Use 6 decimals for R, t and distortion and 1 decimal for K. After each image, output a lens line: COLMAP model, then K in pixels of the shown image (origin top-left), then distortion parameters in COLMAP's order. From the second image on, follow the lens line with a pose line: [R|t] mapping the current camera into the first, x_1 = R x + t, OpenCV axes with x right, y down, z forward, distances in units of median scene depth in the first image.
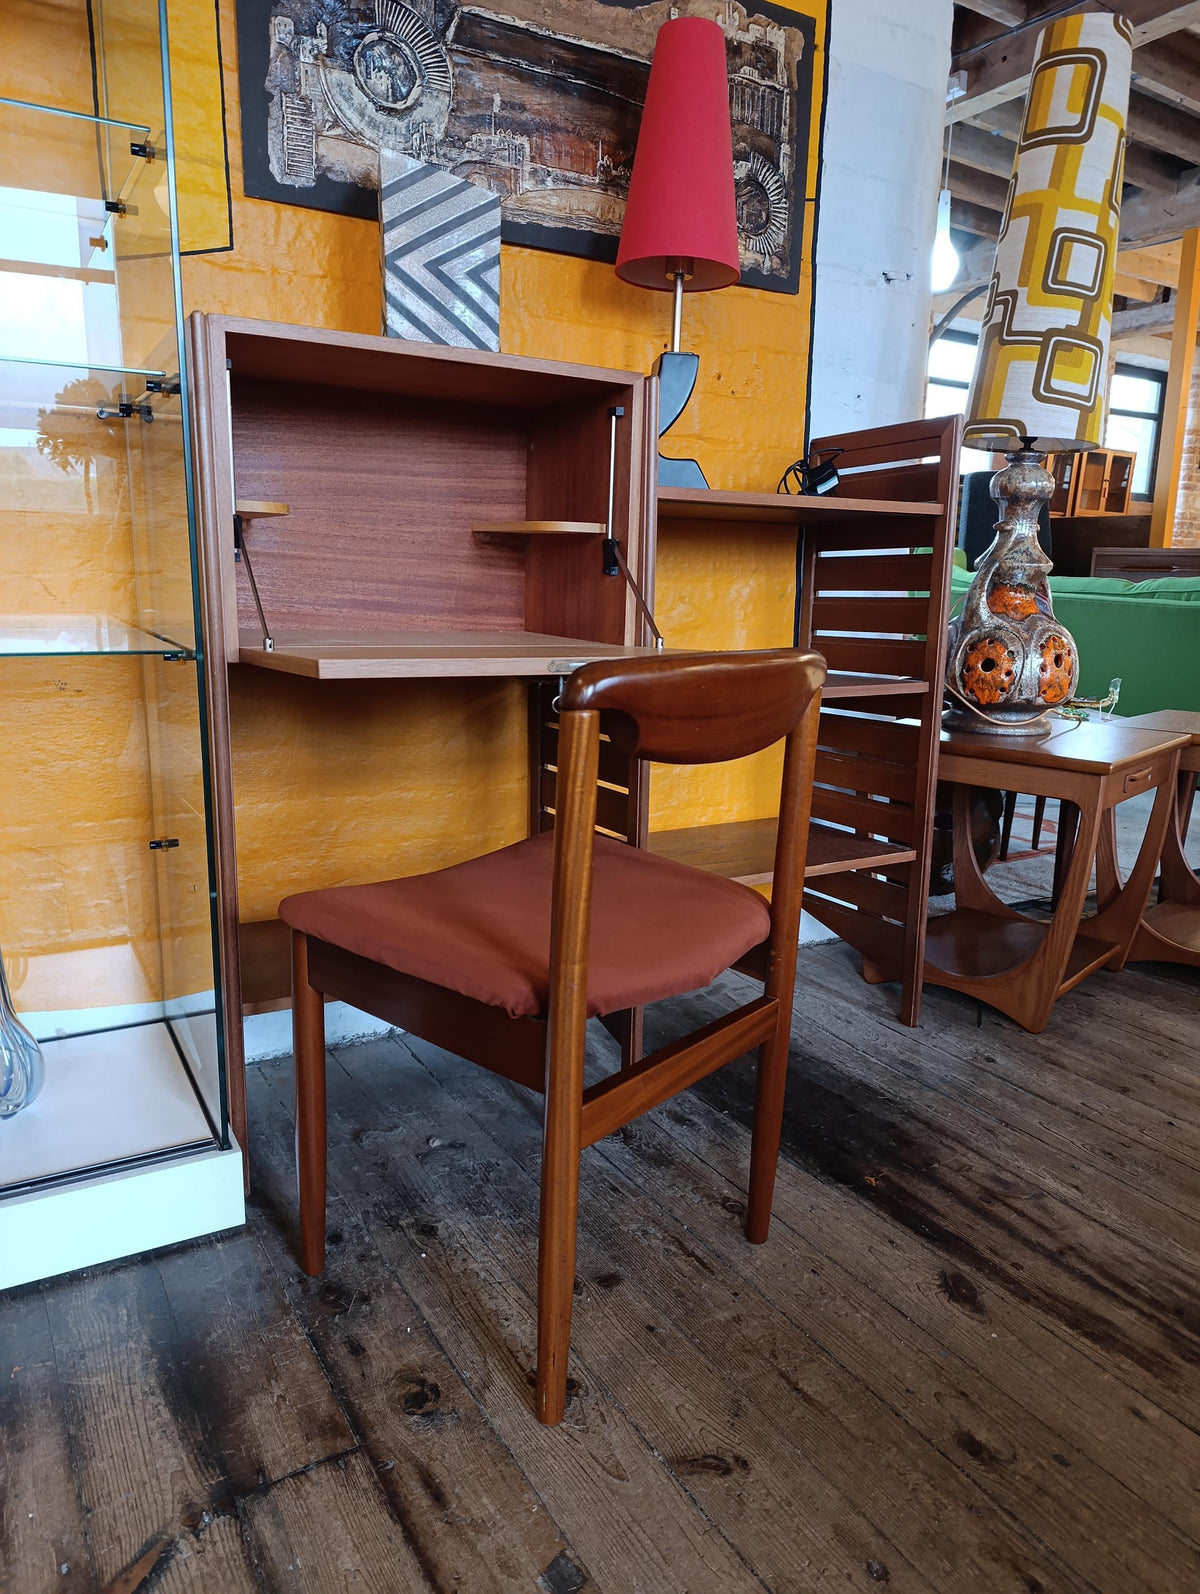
lens RADIAL K [[1083.8, 0, 604.9], [0, 1083.8, 803.2], [0, 0, 1]] dist [0.026168, -0.031665]
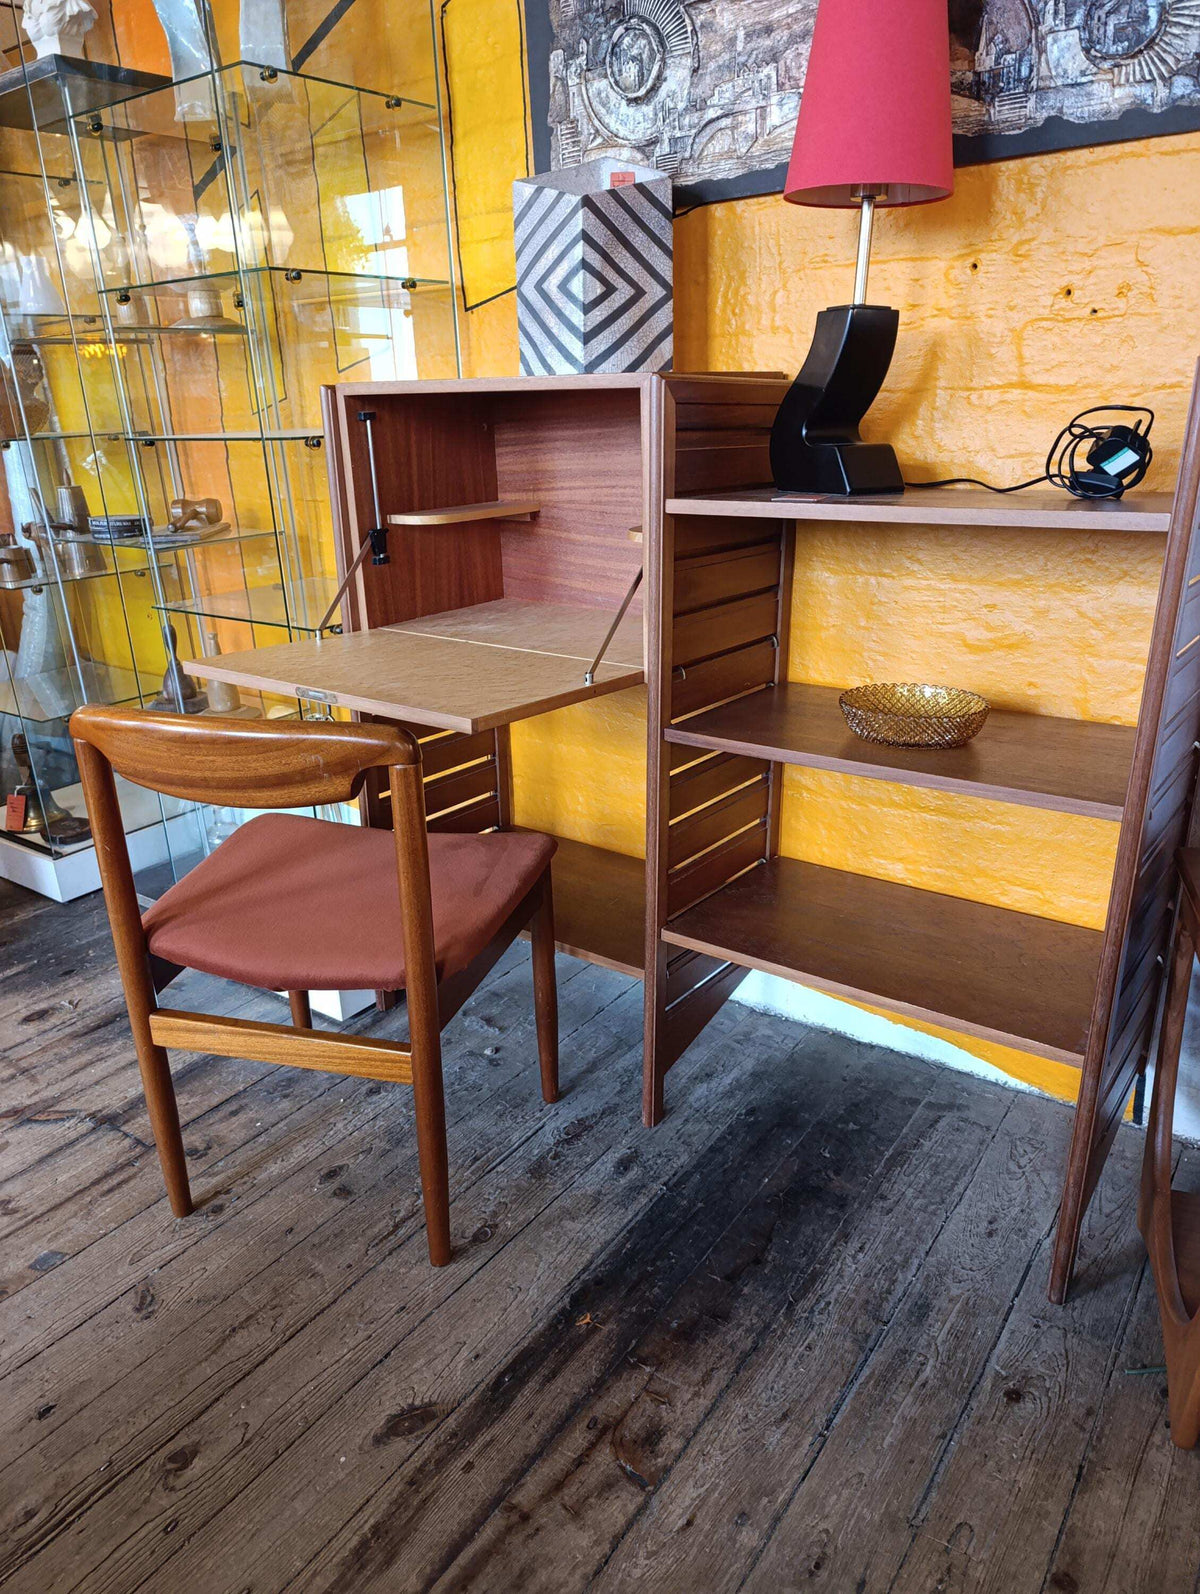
lens RADIAL K [[1083.8, 0, 604.9], [0, 1083.8, 803.2], [0, 0, 1]] dist [0.026168, -0.031665]
pose [[0.402856, 0.283118, -0.870374, 0.902388], [-0.160973, 0.958049, 0.237130, -0.268586], [0.900997, 0.044577, 0.431530, 0.612987]]
